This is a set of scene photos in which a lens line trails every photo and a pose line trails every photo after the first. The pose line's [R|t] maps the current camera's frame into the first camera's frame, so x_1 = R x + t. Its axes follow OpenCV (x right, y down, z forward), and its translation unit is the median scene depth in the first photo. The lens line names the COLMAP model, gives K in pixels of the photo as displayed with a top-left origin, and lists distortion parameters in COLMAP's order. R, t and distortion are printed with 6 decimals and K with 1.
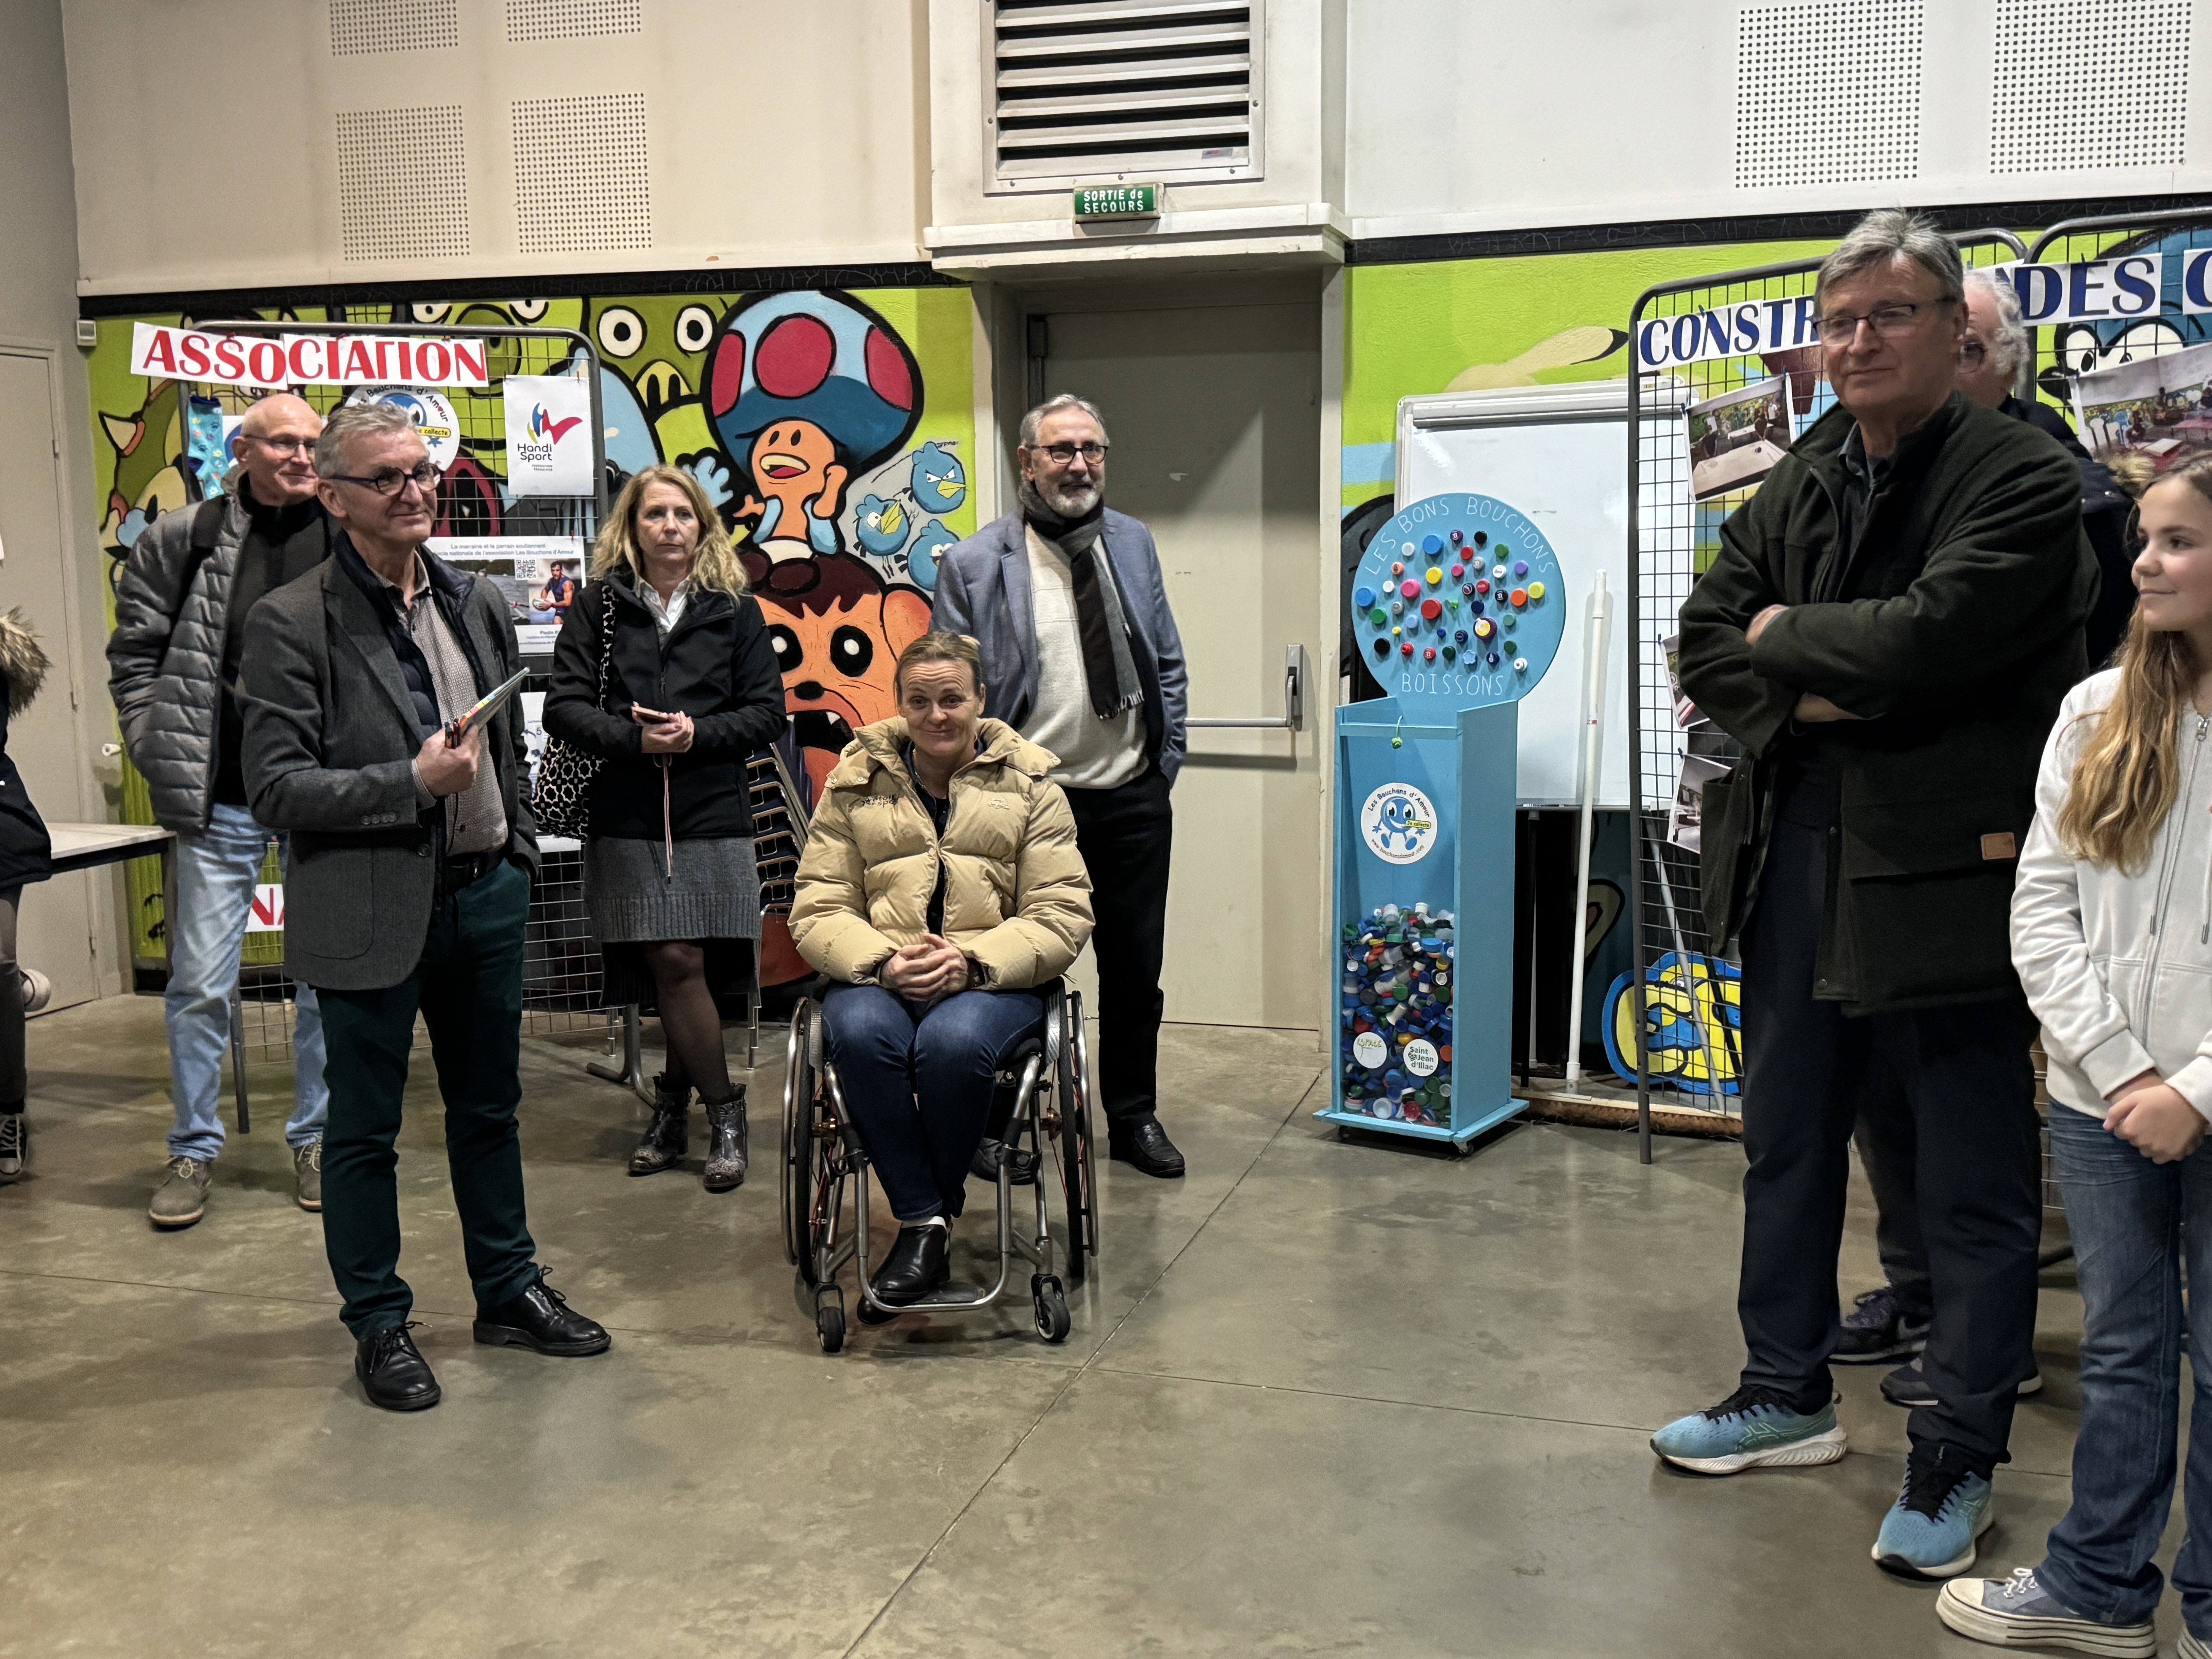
lens RADIAL K [[2237.6, 0, 1002.0], [0, 2237.6, 842.4], [0, 0, 1]] dist [0.043997, 0.000000]
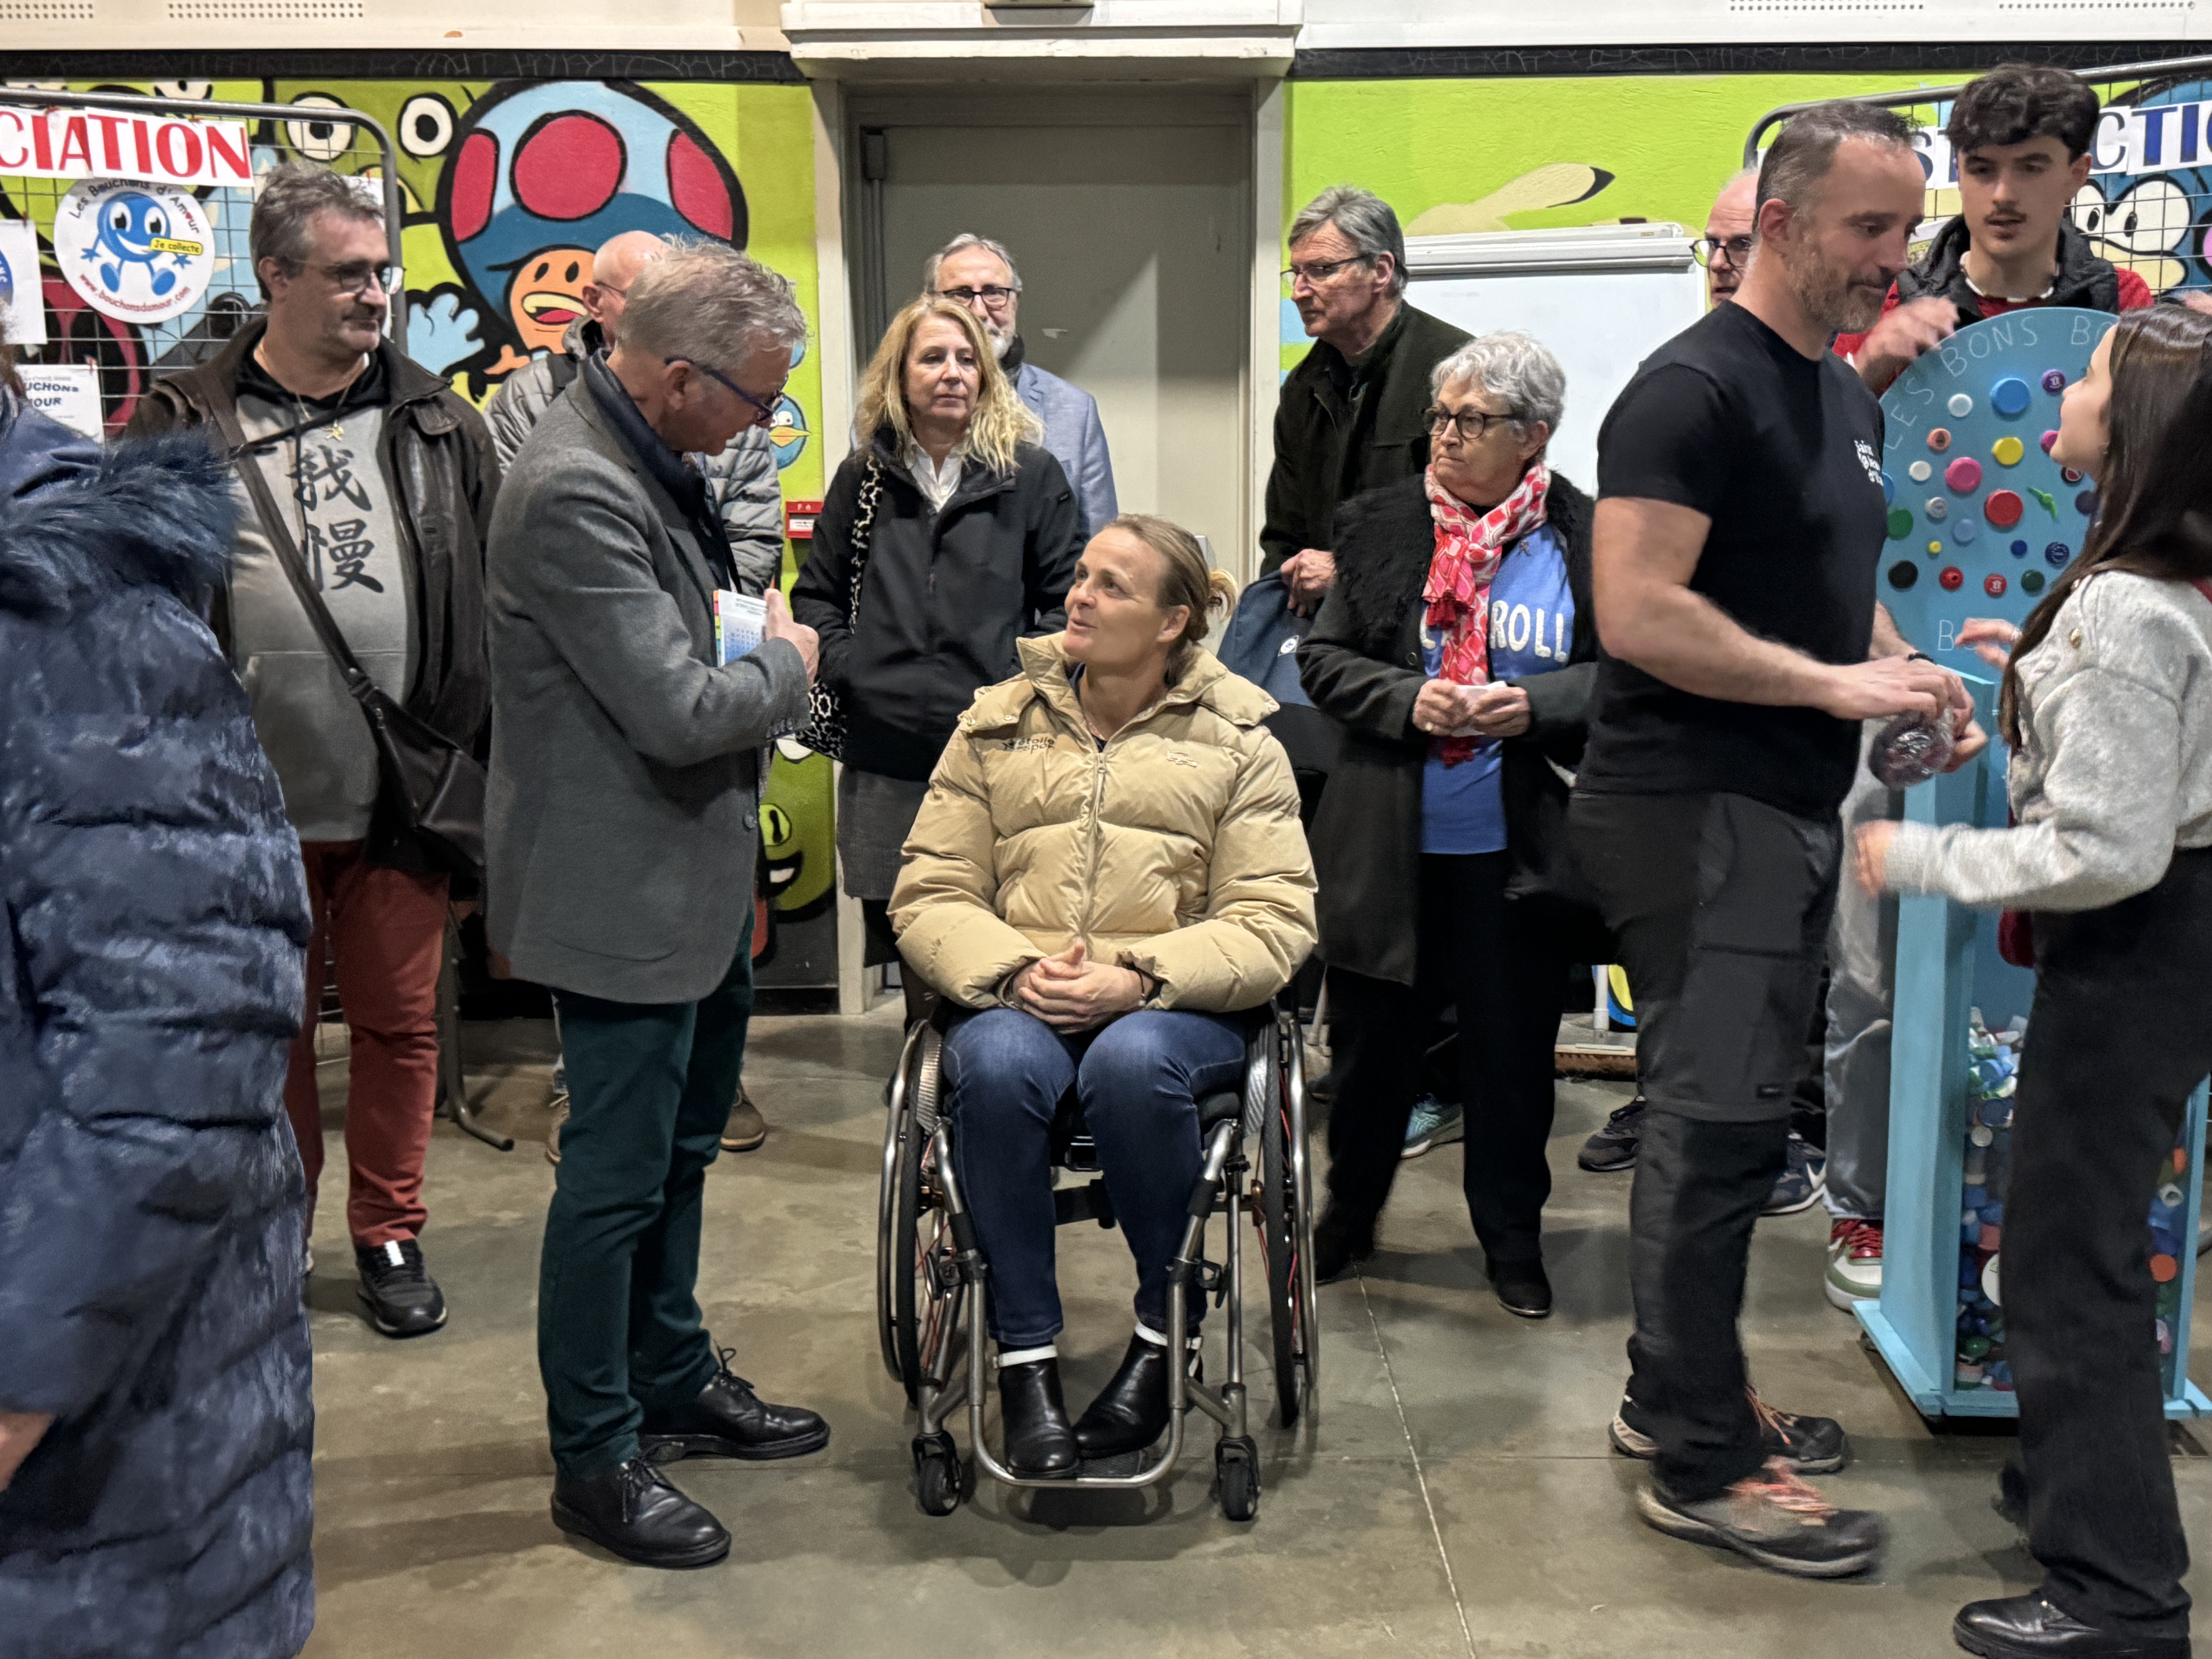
lens RADIAL K [[2444.1, 0, 1062.2], [0, 2444.1, 864.3], [0, 0, 1]] dist [0.026027, 0.000000]
pose [[0.958062, -0.044177, 0.283135, -0.203946], [0.030955, 0.998218, 0.051008, -0.014402], [-0.284884, -0.040105, 0.957723, 0.141789]]
